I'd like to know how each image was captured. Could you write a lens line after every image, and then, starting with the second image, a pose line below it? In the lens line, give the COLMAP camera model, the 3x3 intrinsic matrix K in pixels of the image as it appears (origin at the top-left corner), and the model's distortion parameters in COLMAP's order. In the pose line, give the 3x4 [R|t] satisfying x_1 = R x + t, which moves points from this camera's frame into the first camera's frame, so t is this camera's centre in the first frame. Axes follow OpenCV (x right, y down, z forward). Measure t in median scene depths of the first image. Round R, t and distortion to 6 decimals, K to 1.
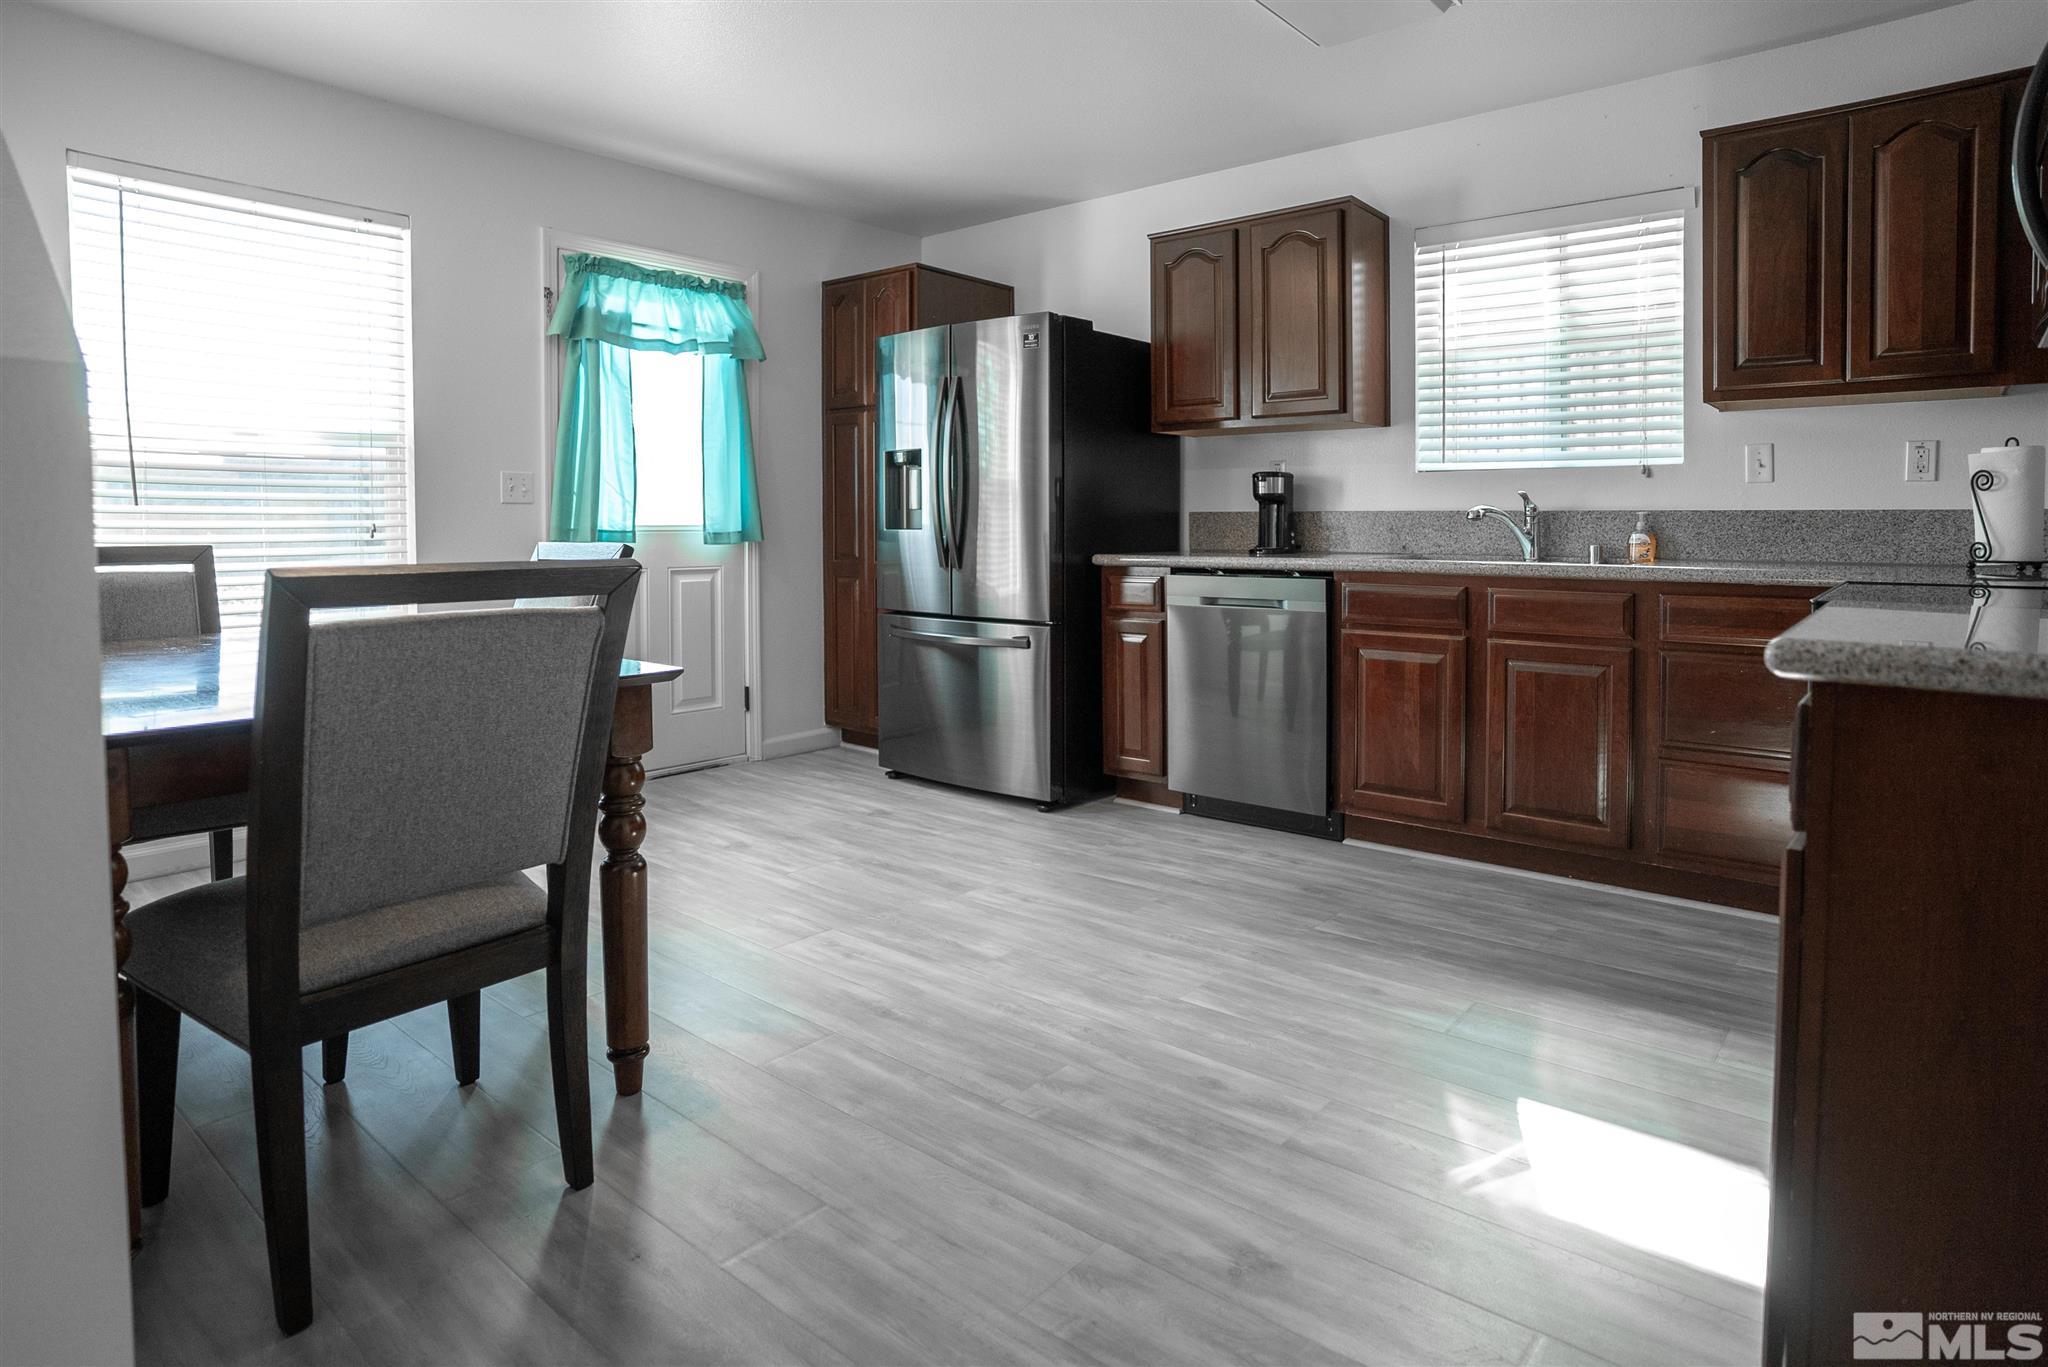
lens RADIAL K [[1123.6, 0, 1075.1], [0, 1123.6, 561.2], [0, 0, 1]] dist [-0.070257, 0.036878]
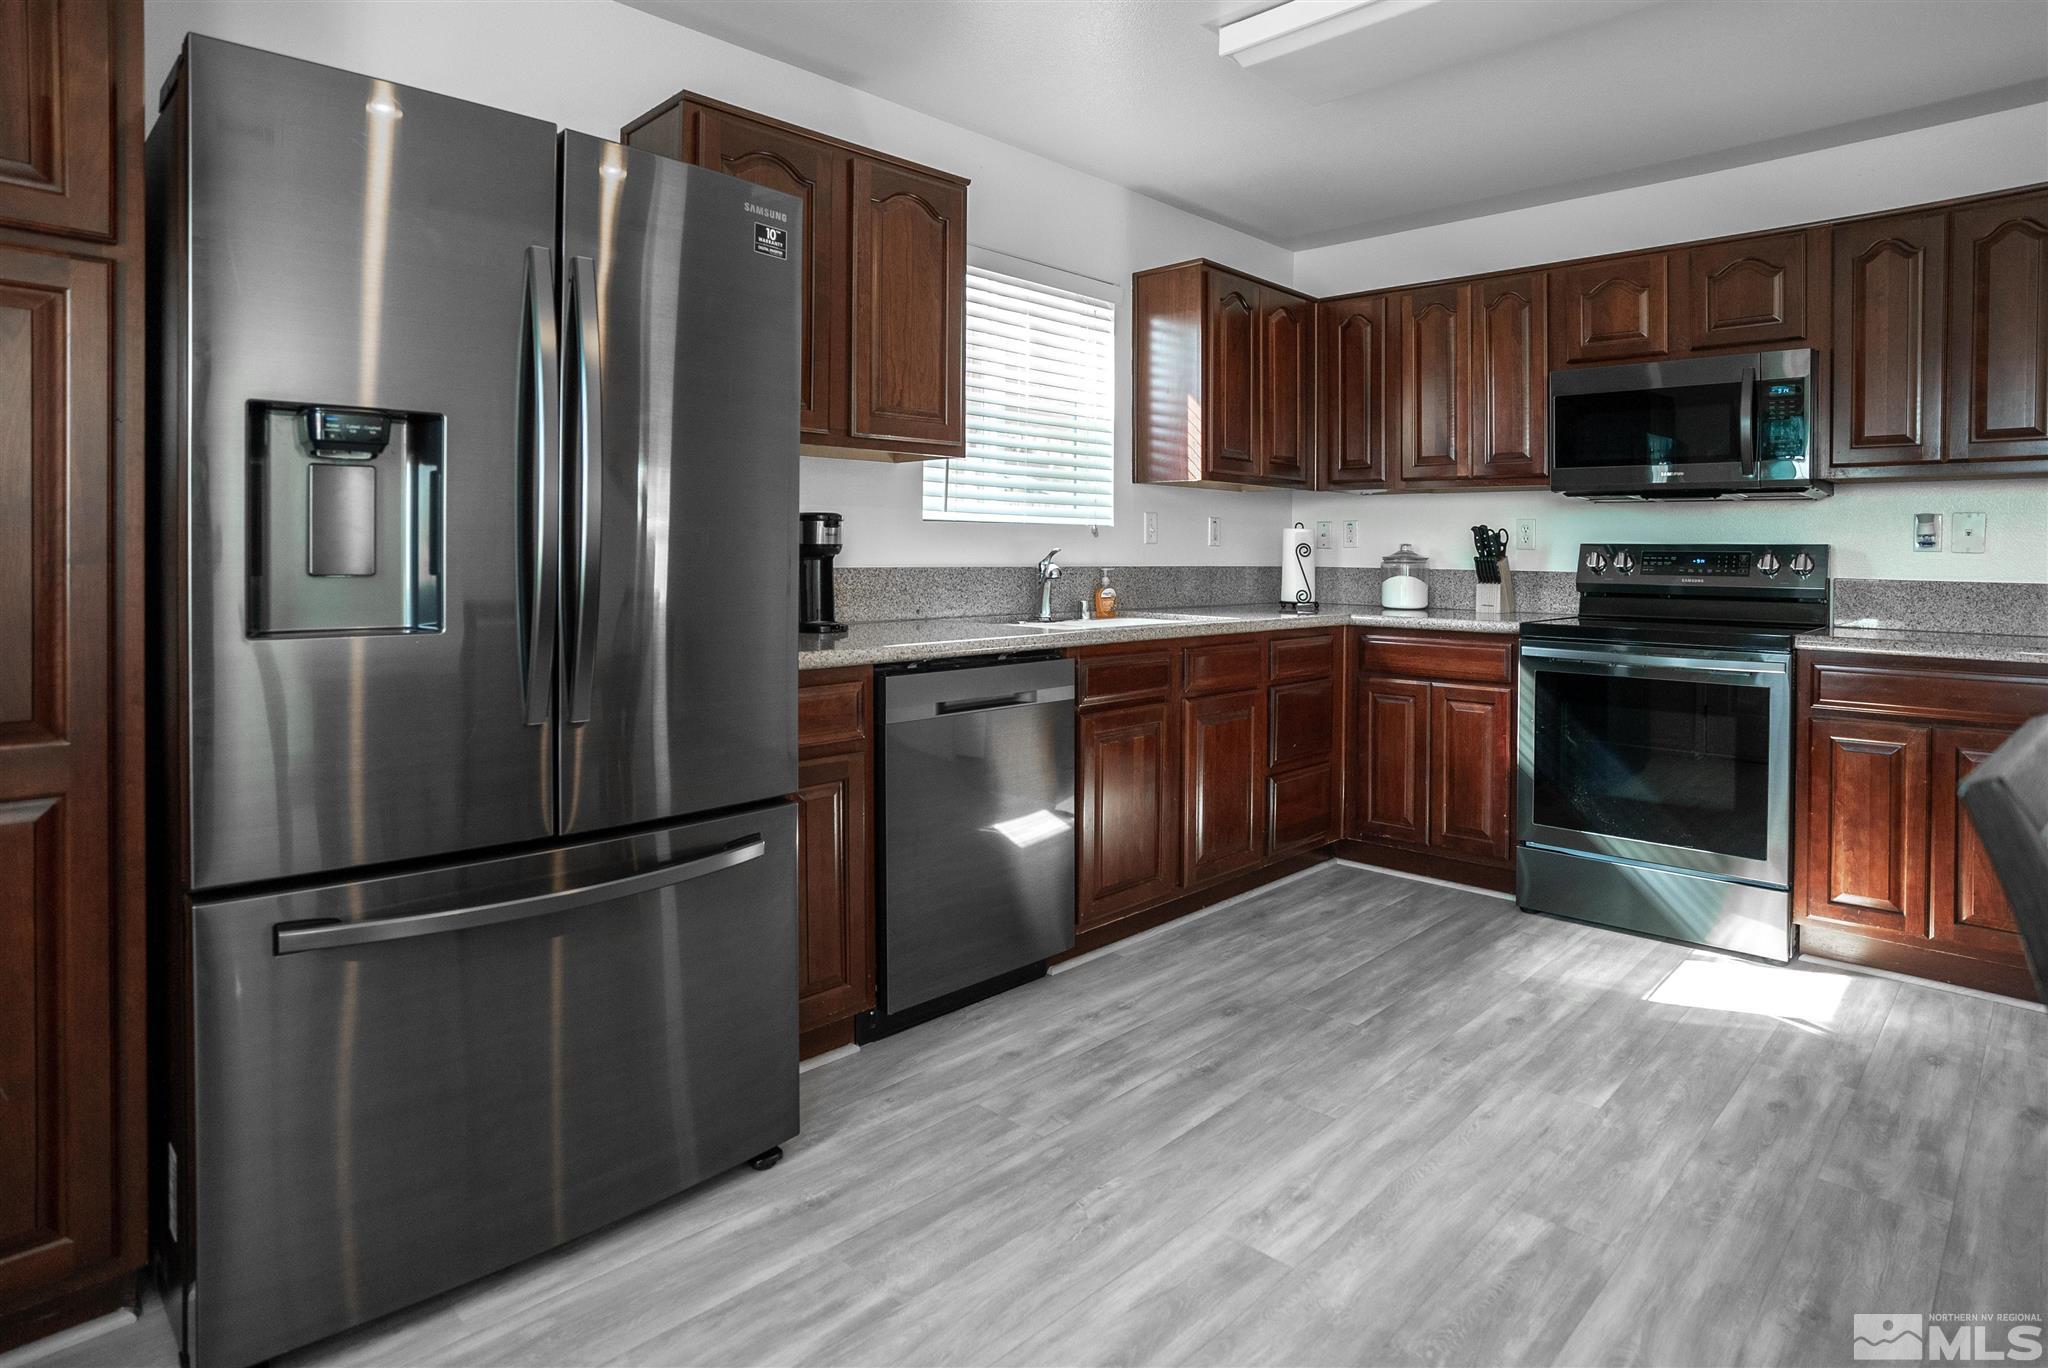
lens RADIAL K [[1123.6, 0, 1075.1], [0, 1123.6, 561.7], [0, 0, 1]] dist [-0.070257, 0.036878]
pose [[0.075690, -0.012134, 0.997058, -0.614089], [0.023698, 0.999665, 0.010366, -0.065564], [-0.996850, 0.022843, 0.075952, 0.966813]]
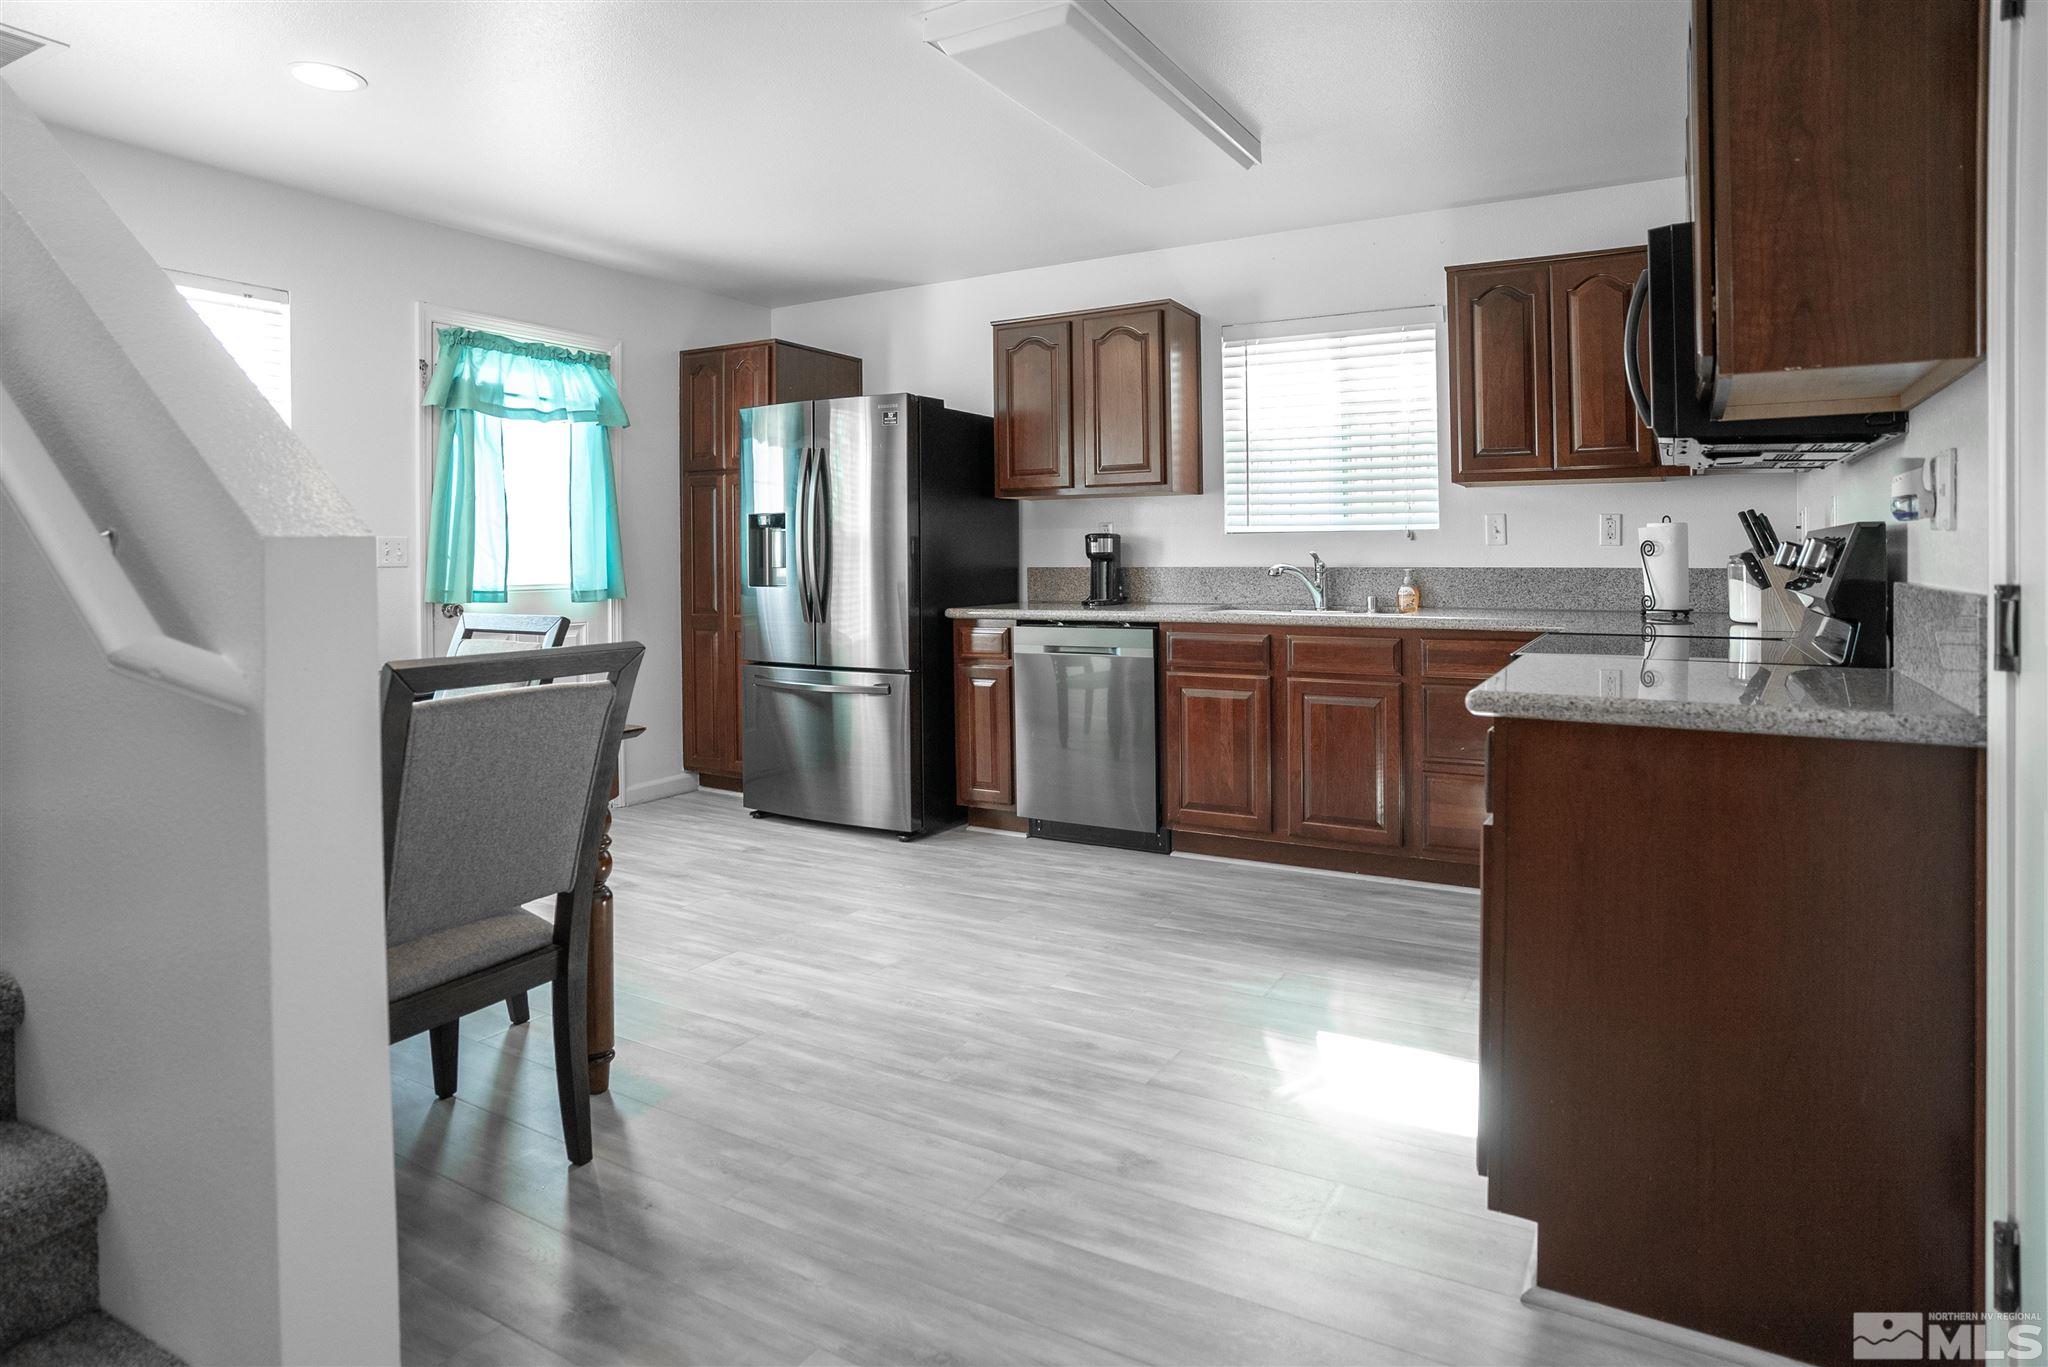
lens RADIAL K [[1119.7, 0, 1079.7], [0, 1119.7, 564.5], [0, 0, 1]] dist [-0.070641, 0.037594]
pose [[0.984222, -0.008131, 0.176752, -0.059741], [0.012887, 0.999585, -0.025779, -0.023022], [-0.176469, 0.027651, 0.983918, -0.144146]]
